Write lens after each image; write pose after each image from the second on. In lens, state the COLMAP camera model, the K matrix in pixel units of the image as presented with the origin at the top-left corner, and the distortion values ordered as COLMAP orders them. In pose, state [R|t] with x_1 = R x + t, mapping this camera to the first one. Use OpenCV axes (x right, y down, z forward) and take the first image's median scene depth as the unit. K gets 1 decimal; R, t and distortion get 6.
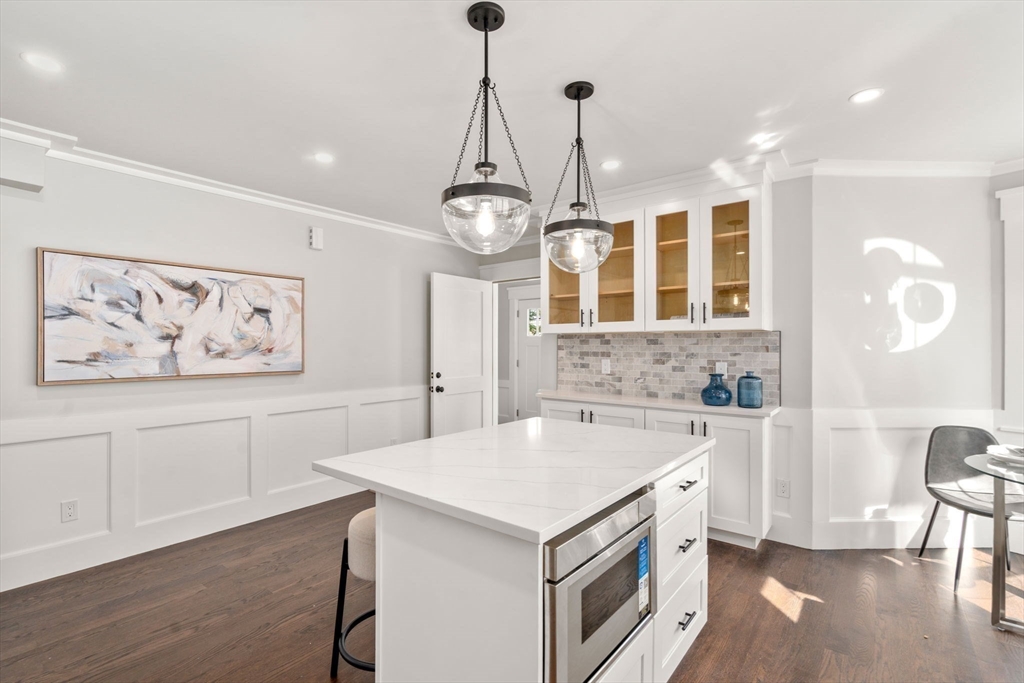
lens RADIAL K [[470.5, 0, 512.0], [0, 470.5, 341.5], [0, 0, 1]] dist [0.001102, 0.000374]
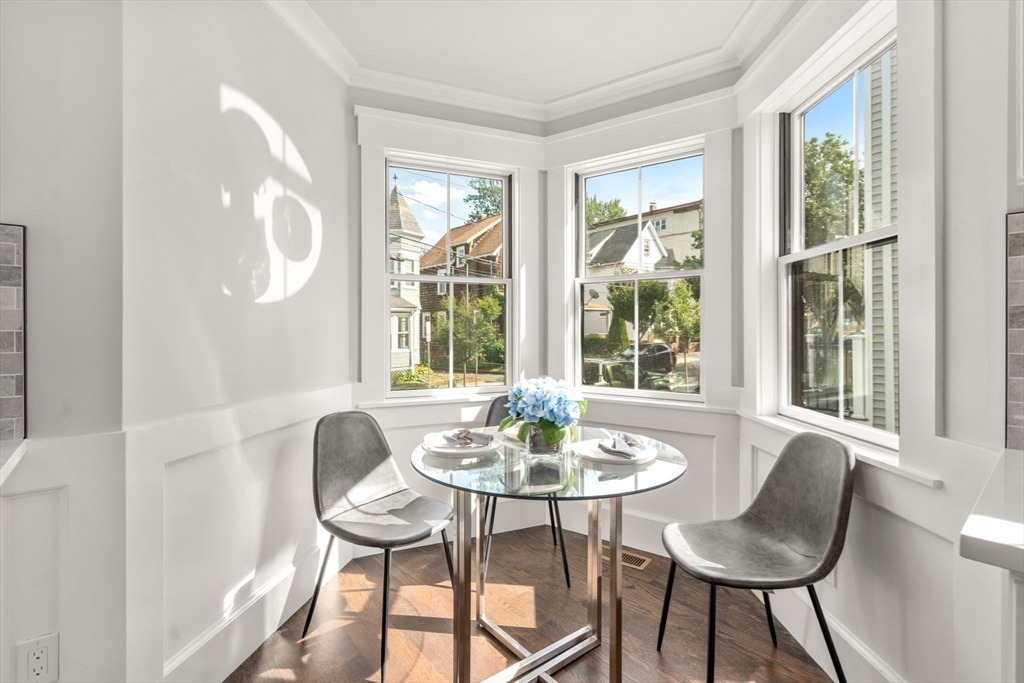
lens RADIAL K [[476.4, 0, 498.5], [0, 476.4, 332.7], [0, 0, 1]] dist [0.001886, 0.000652]
pose [[0.230642, -0.002569, 0.973035, 0.288259], [-0.002881, 0.999990, 0.003323, 0.053396], [-0.973034, -0.003570, 0.230633, 0.544742]]
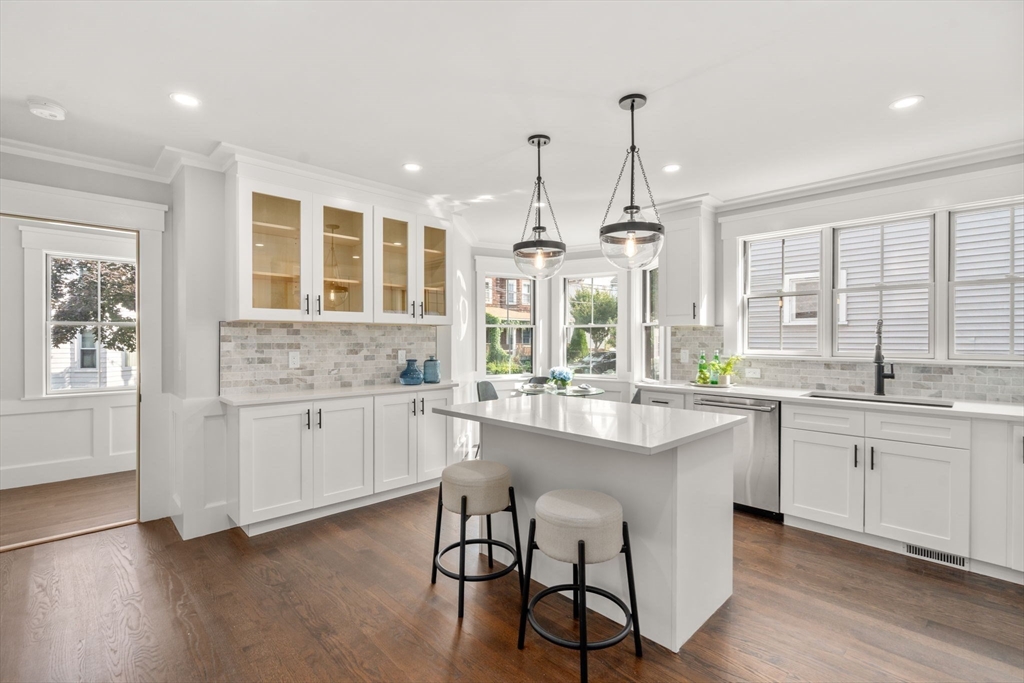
lens RADIAL K [[470.5, 0, 512.0], [0, 470.5, 341.5], [0, 0, 1]] dist [0.001102, 0.000374]
pose [[0.125985, -0.005247, 0.992018, -0.750199], [-0.008637, 0.999942, 0.006385, 0.011352], [-0.991995, -0.009373, 0.125932, 0.577204]]
